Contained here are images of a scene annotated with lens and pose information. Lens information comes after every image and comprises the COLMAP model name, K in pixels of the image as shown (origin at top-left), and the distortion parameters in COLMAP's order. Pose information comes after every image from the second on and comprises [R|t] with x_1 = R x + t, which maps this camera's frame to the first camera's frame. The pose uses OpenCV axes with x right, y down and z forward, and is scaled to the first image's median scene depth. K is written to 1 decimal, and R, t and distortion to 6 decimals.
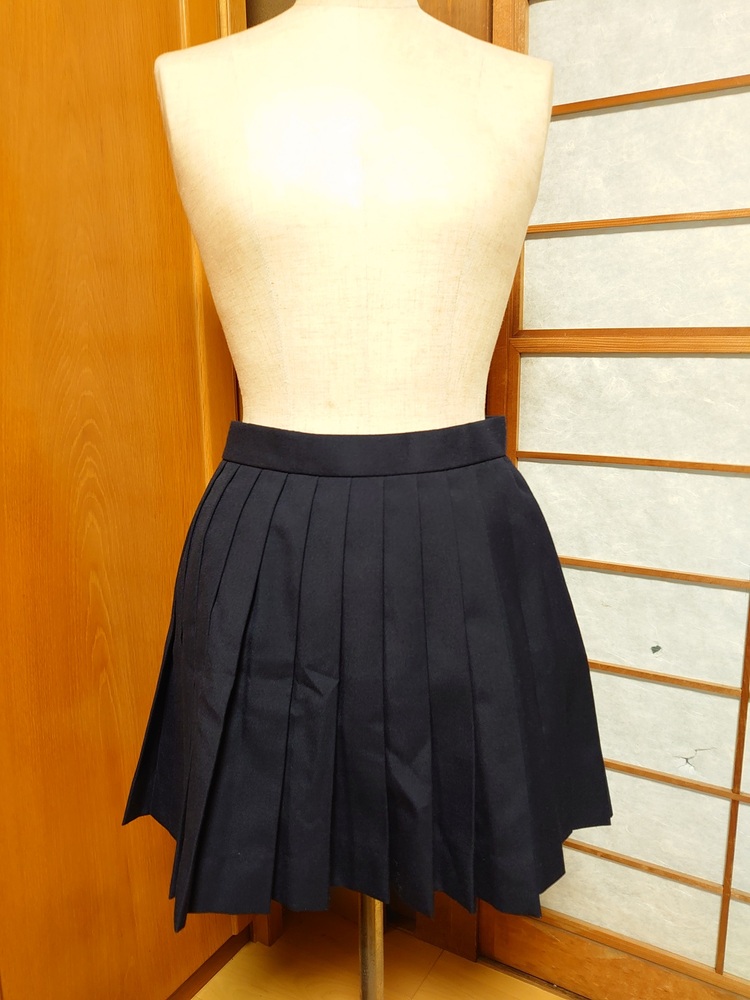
lens RADIAL K [[797.8, 0, 378.1], [0, 797.8, 498.8], [0, 0, 1]] dist [-0.044330, 0.050590]
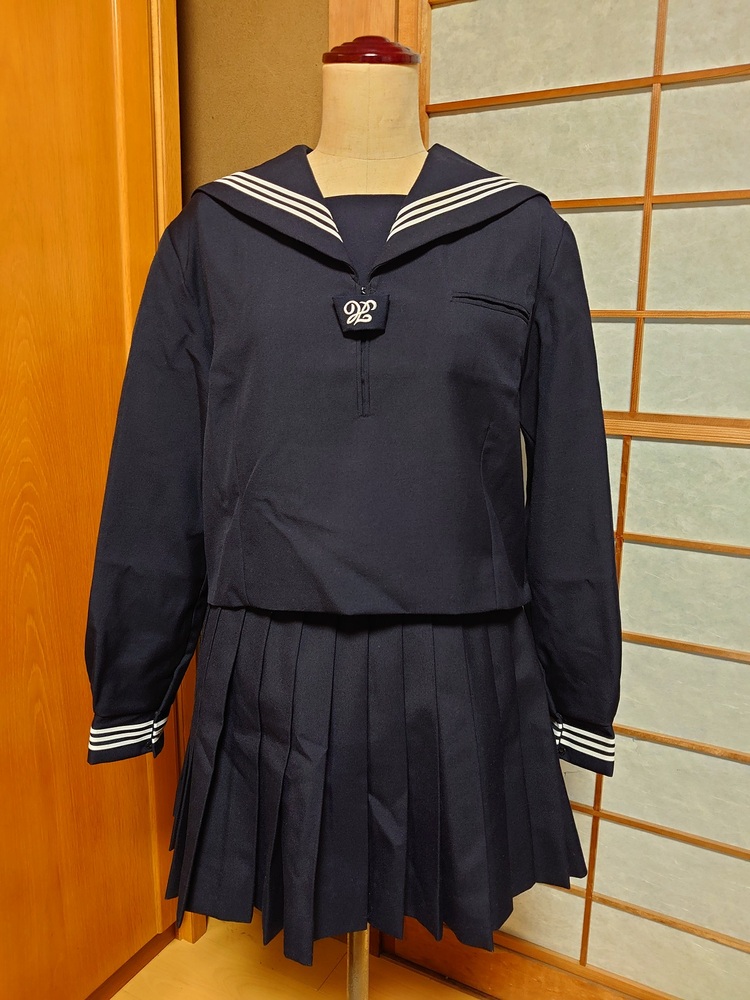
lens RADIAL K [[797.8, 0, 376.7], [0, 797.8, 498.3], [0, 0, 1]] dist [-0.044330, 0.050590]
pose [[0.999026, 0.018665, 0.039979, 0.079333], [-0.018925, 0.999802, 0.006127, -0.082731], [-0.039857, -0.006877, 0.999182, -0.135420]]
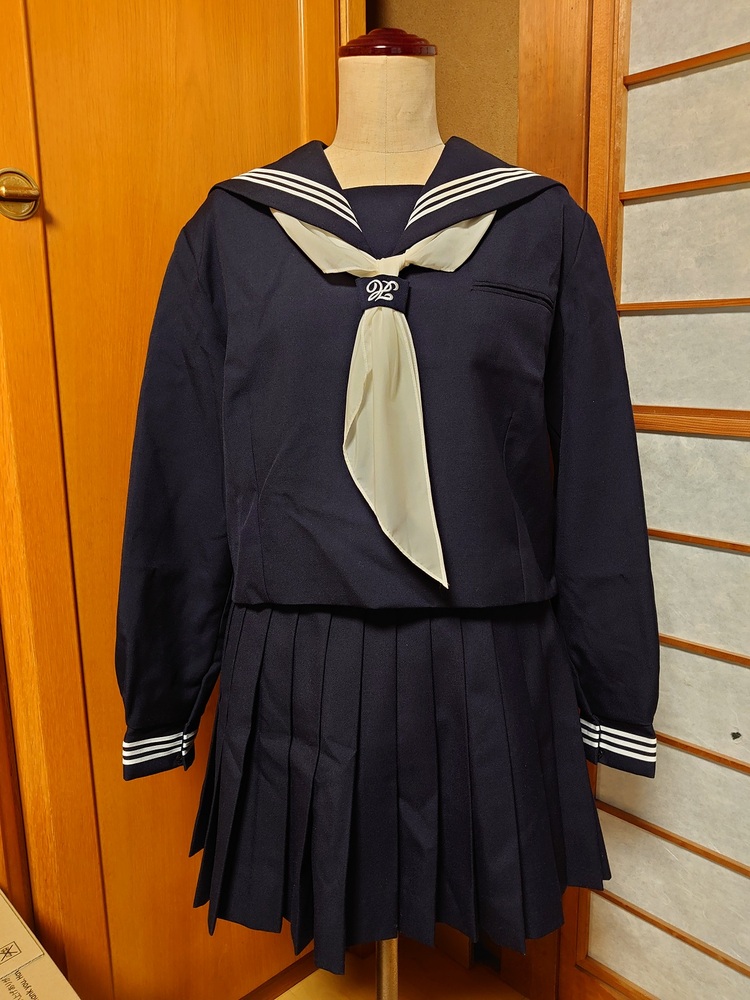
lens RADIAL K [[797.8, 0, 379.9], [0, 797.8, 498.6], [0, 0, 1]] dist [-0.044330, 0.050590]
pose [[0.962828, 0.050844, -0.265286, 0.177284], [-0.053382, 0.998571, -0.002361, -0.078128], [0.264787, 0.016435, 0.964167, -0.059680]]
